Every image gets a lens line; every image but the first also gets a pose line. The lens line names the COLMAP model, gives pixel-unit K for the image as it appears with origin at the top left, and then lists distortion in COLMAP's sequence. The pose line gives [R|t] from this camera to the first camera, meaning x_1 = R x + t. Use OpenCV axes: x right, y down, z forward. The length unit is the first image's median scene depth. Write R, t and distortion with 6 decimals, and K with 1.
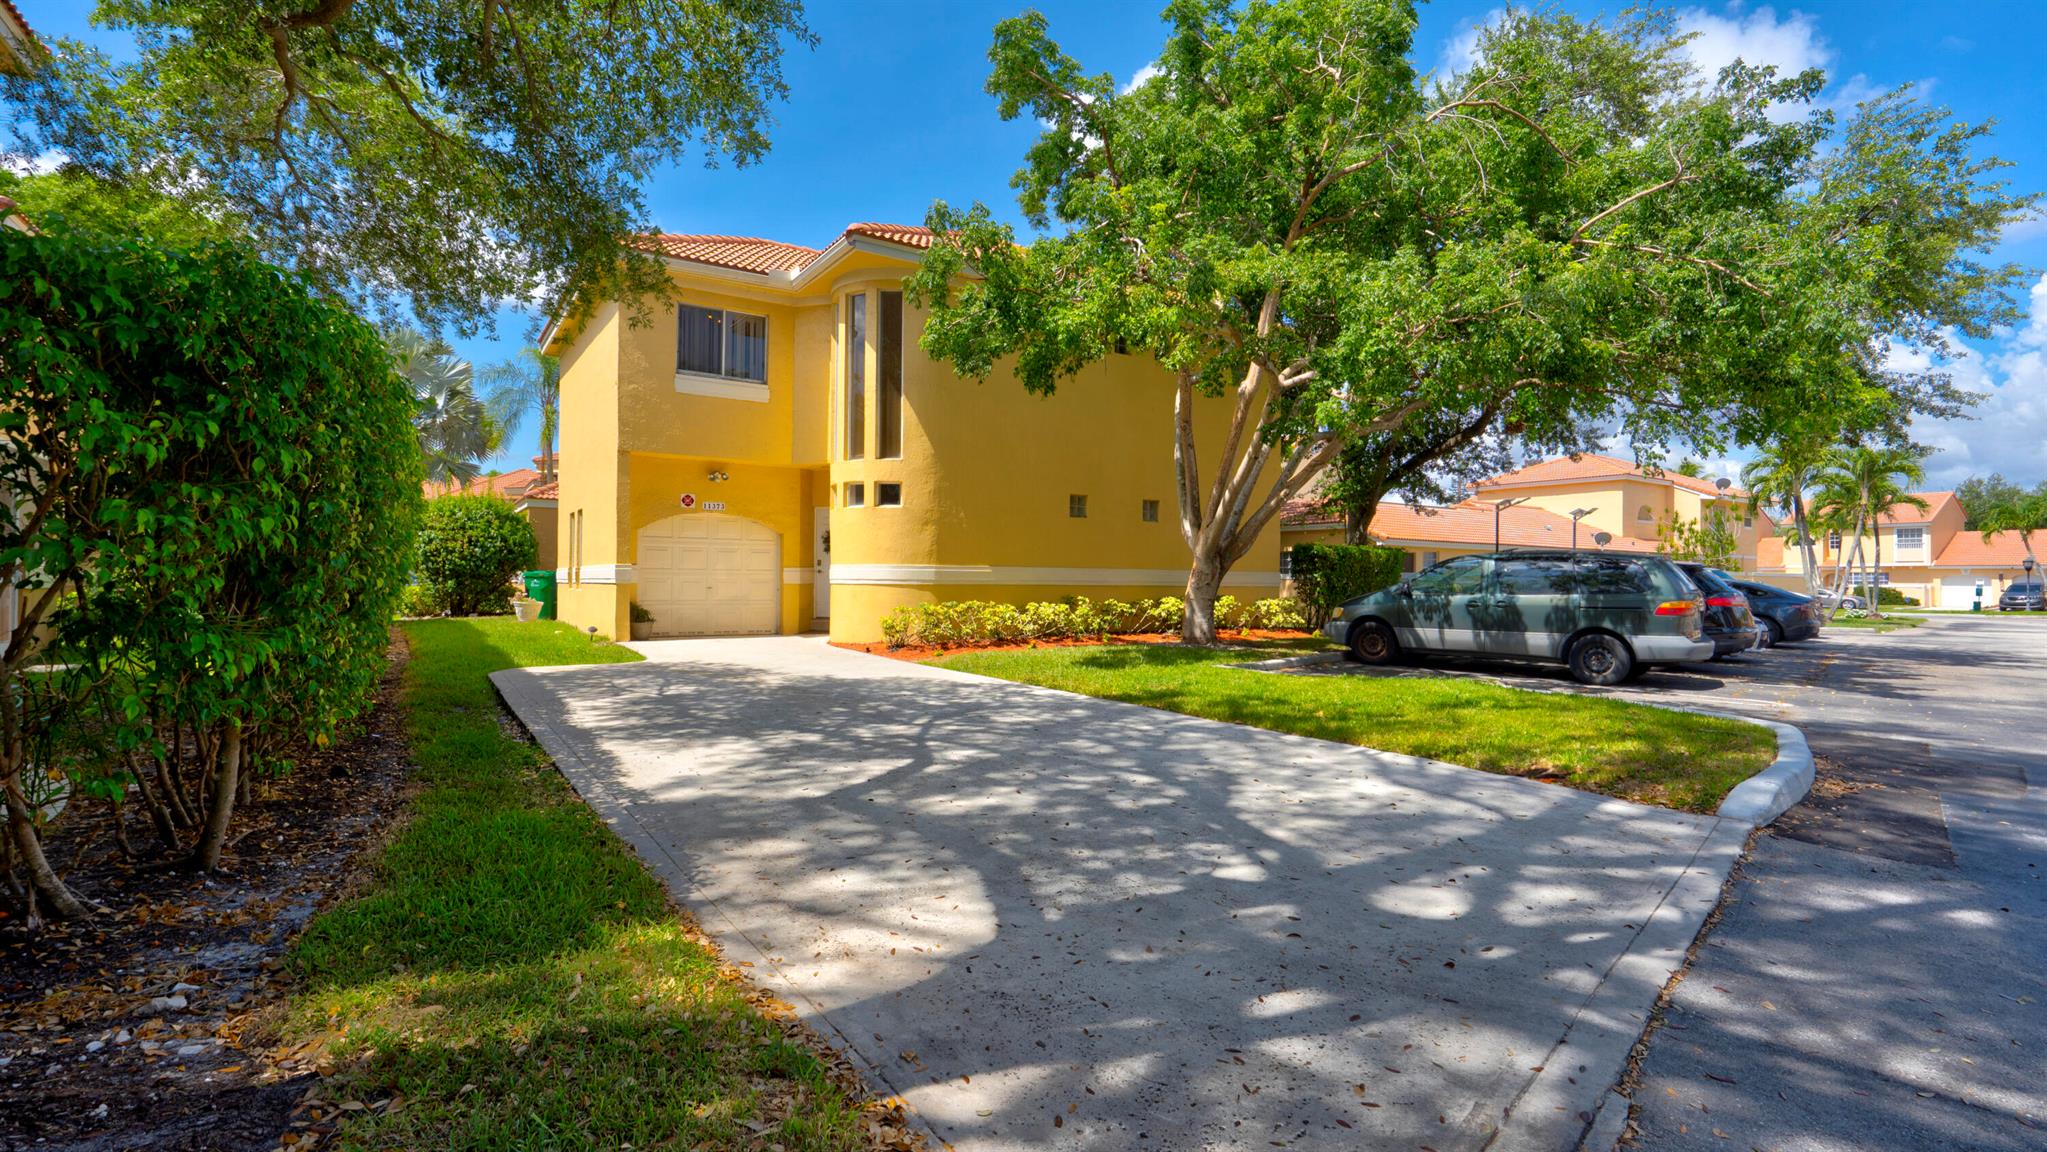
lens RADIAL K [[955.2, 0, 1023.5], [0, 955.2, 576.0], [0, 0, 1]] dist [0.000541, -0.000077]
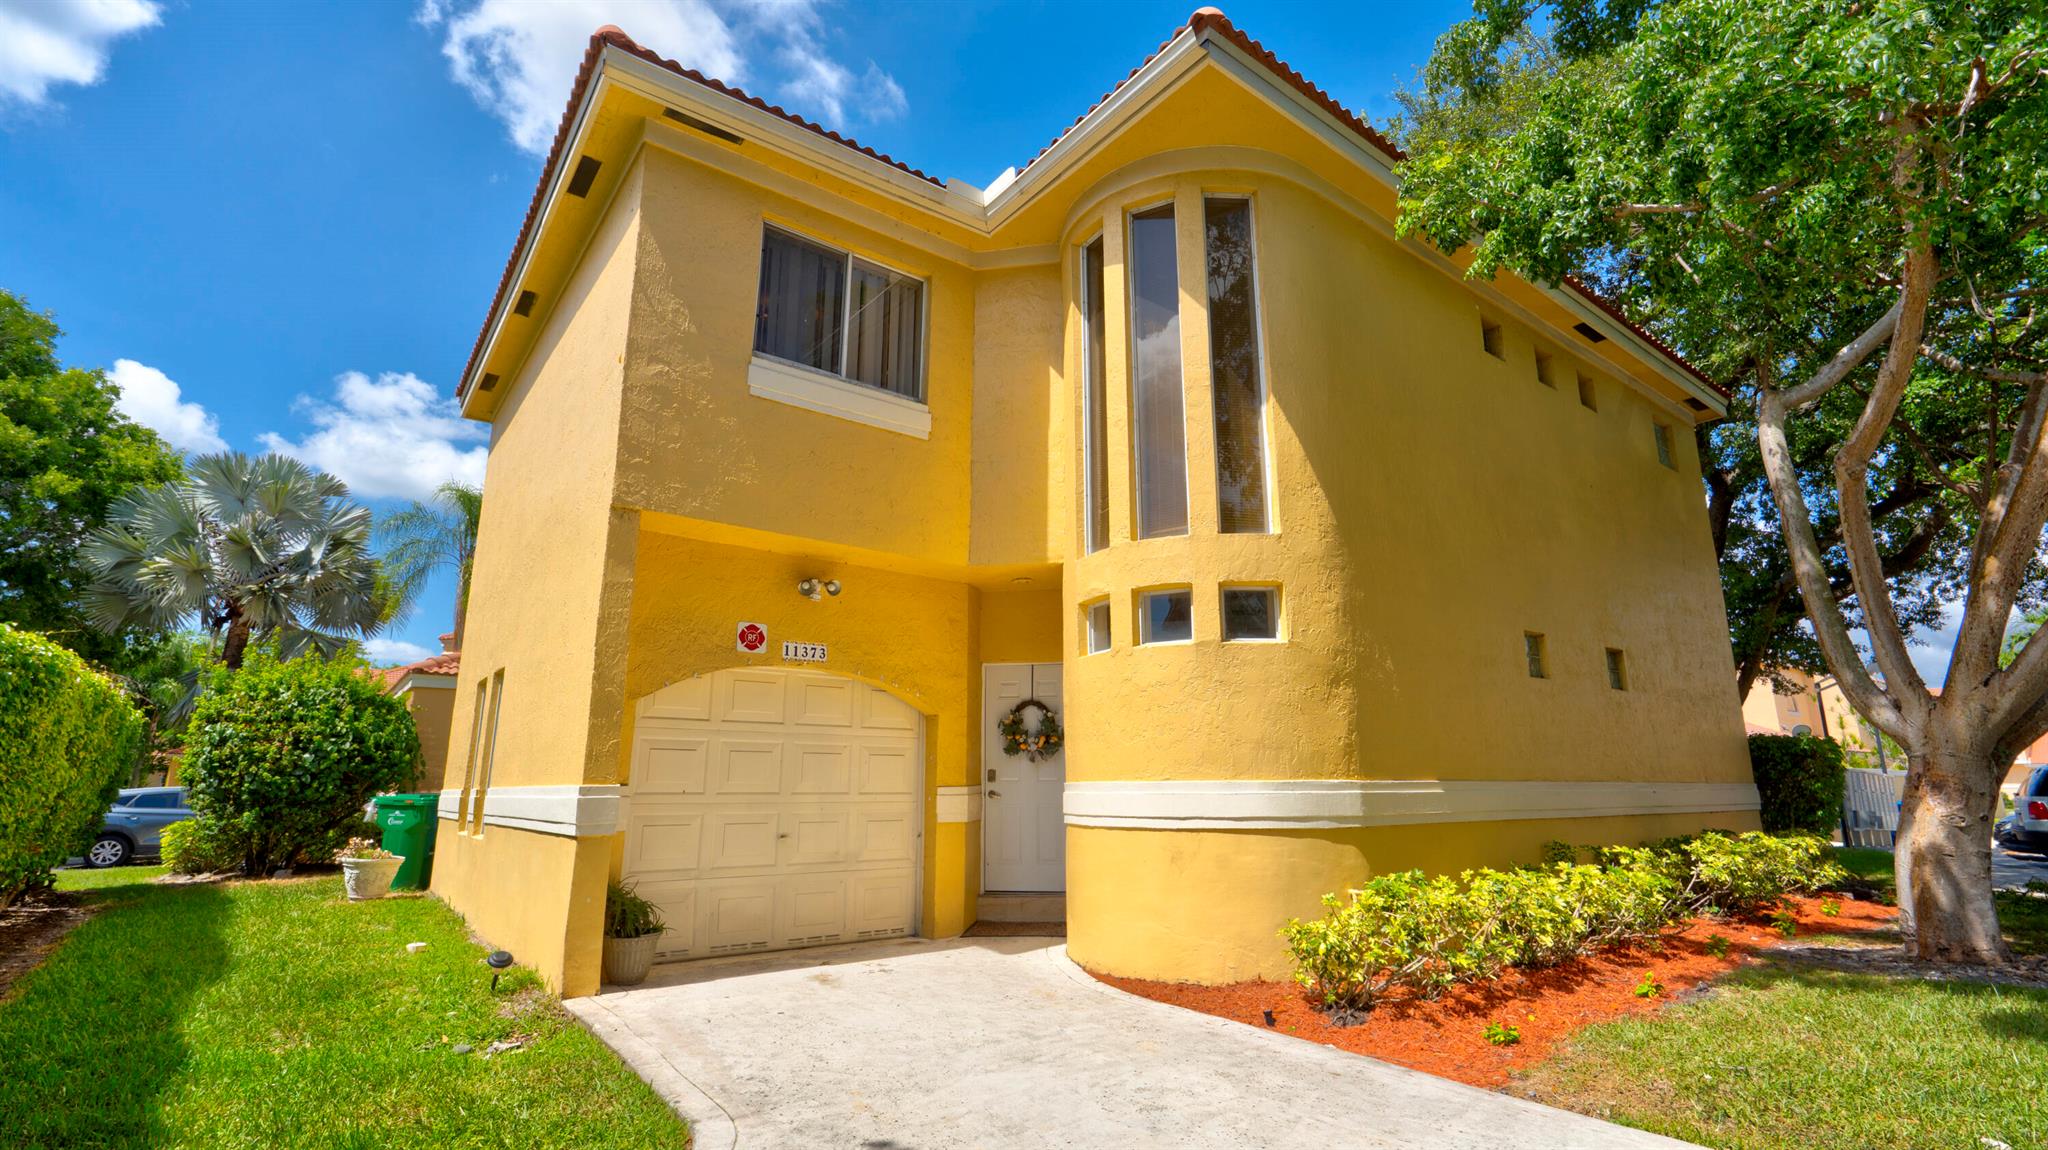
lens RADIAL K [[933.1, 0, 1024.0], [0, 933.1, 575.0], [0, 0, 1]] dist [-0.008021, 0.000112]
pose [[0.996927, 0.007250, 0.077995, -0.254655], [0.009959, 0.975895, -0.218013, -0.010657], [-0.077695, 0.218120, 0.972824, 0.550091]]
